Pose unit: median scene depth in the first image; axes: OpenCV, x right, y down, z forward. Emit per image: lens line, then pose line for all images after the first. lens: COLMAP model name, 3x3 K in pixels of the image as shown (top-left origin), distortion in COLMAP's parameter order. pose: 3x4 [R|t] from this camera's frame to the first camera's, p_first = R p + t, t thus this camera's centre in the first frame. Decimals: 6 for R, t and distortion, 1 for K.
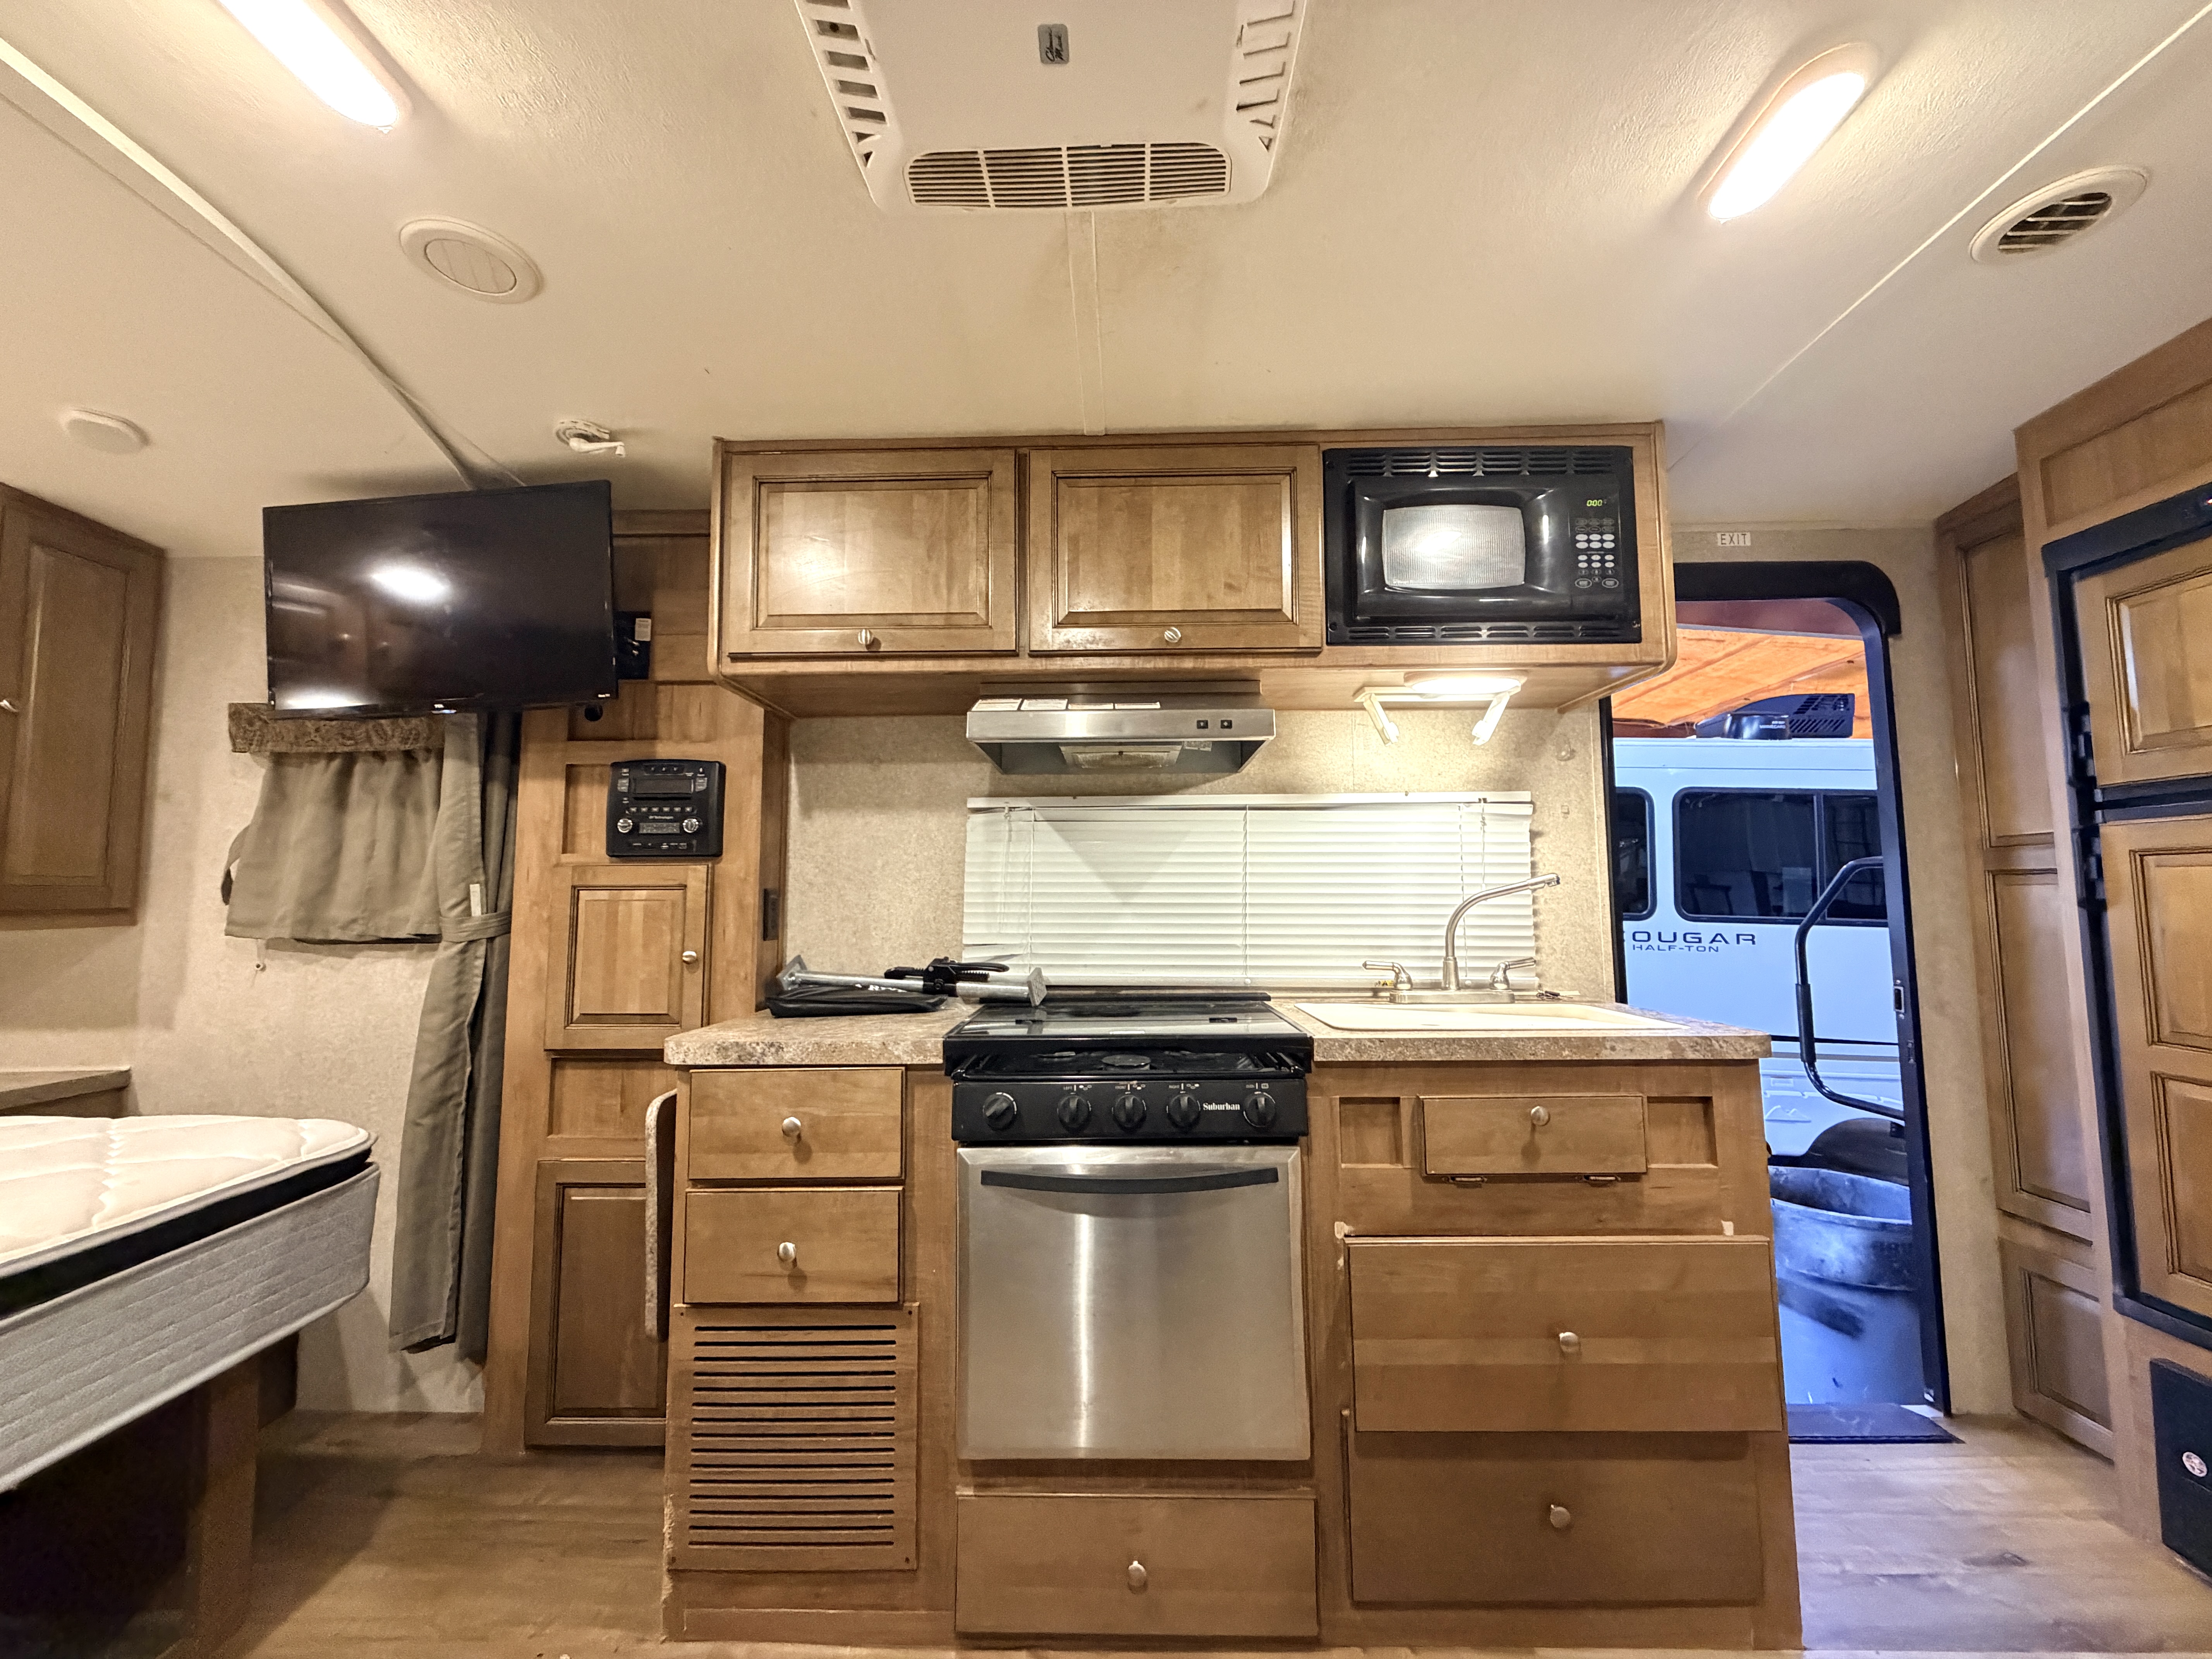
lens RADIAL K [[880.7, 0, 1101.5], [0, 880.7, 828.6], [0, 0, 1]] dist [0.000547, 0.000000]
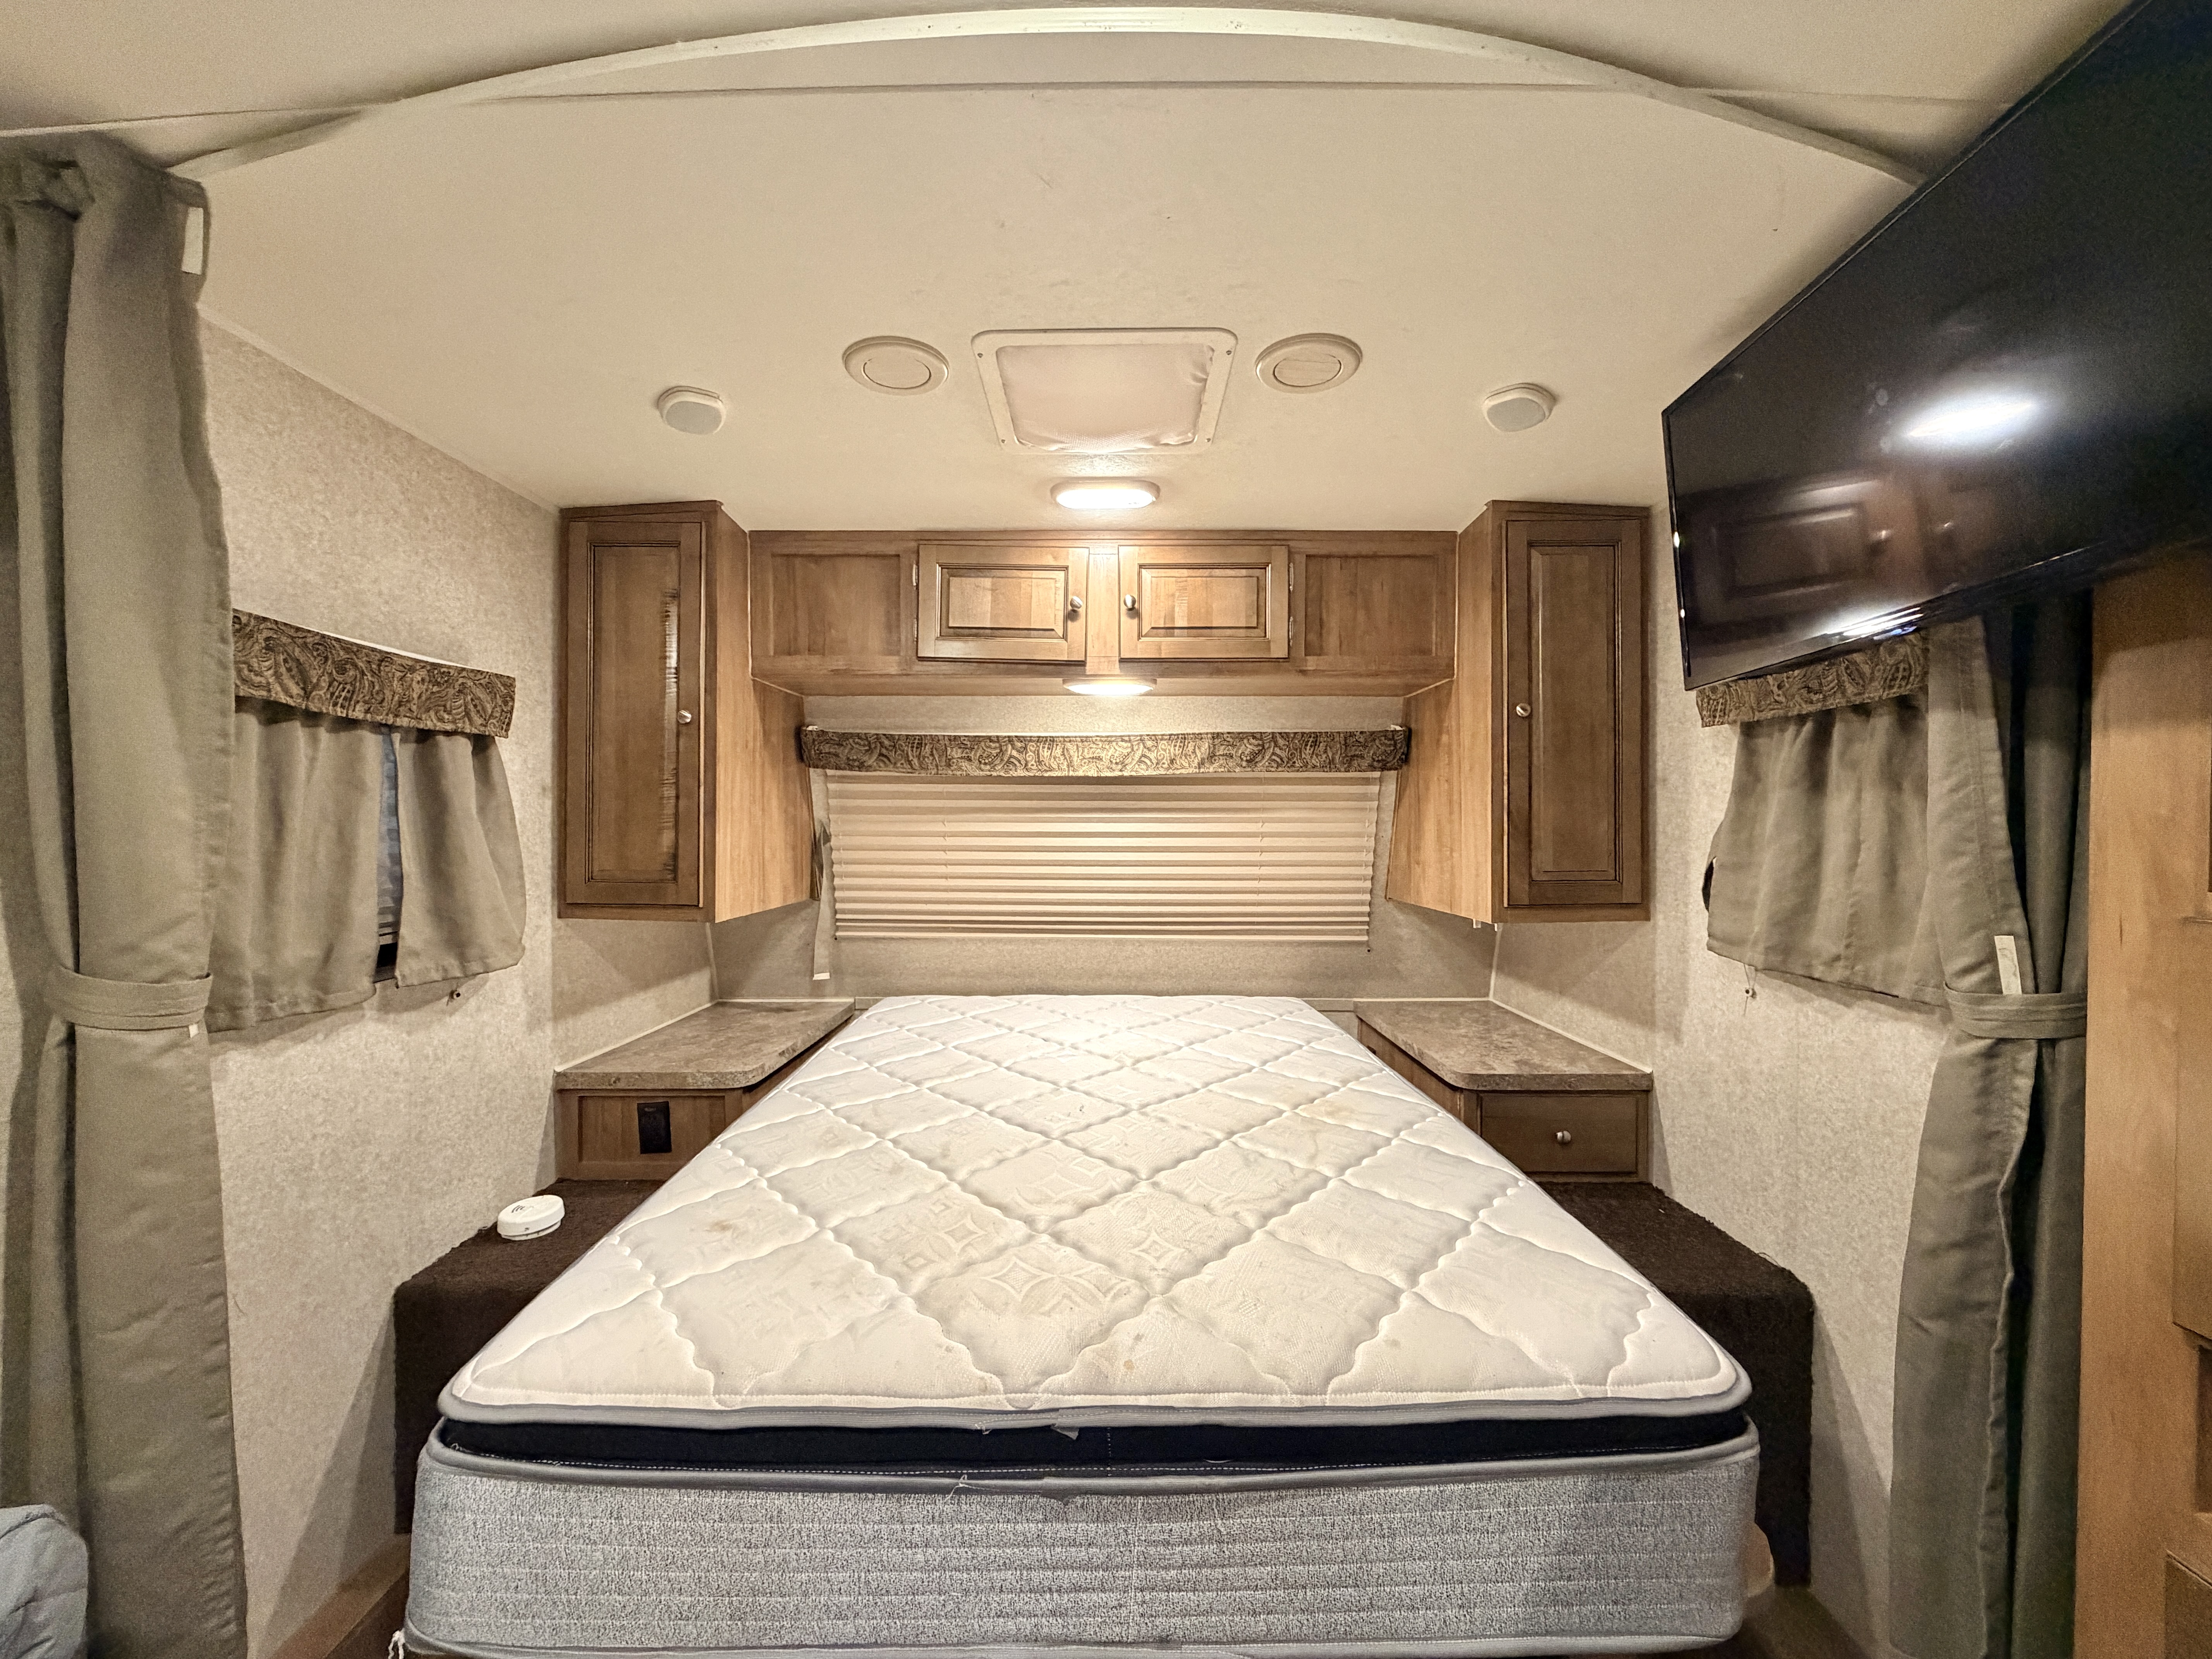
lens RADIAL K [[880.7, 0, 1104.1], [0, 880.7, 828.6], [0, 0, 1]] dist [0.000547, 0.000000]
pose [[0.017980, 0.015915, -0.999712, -0.187307], [0.082246, 0.996461, 0.017342, -0.056526], [0.996450, -0.082534, 0.016608, 0.453726]]
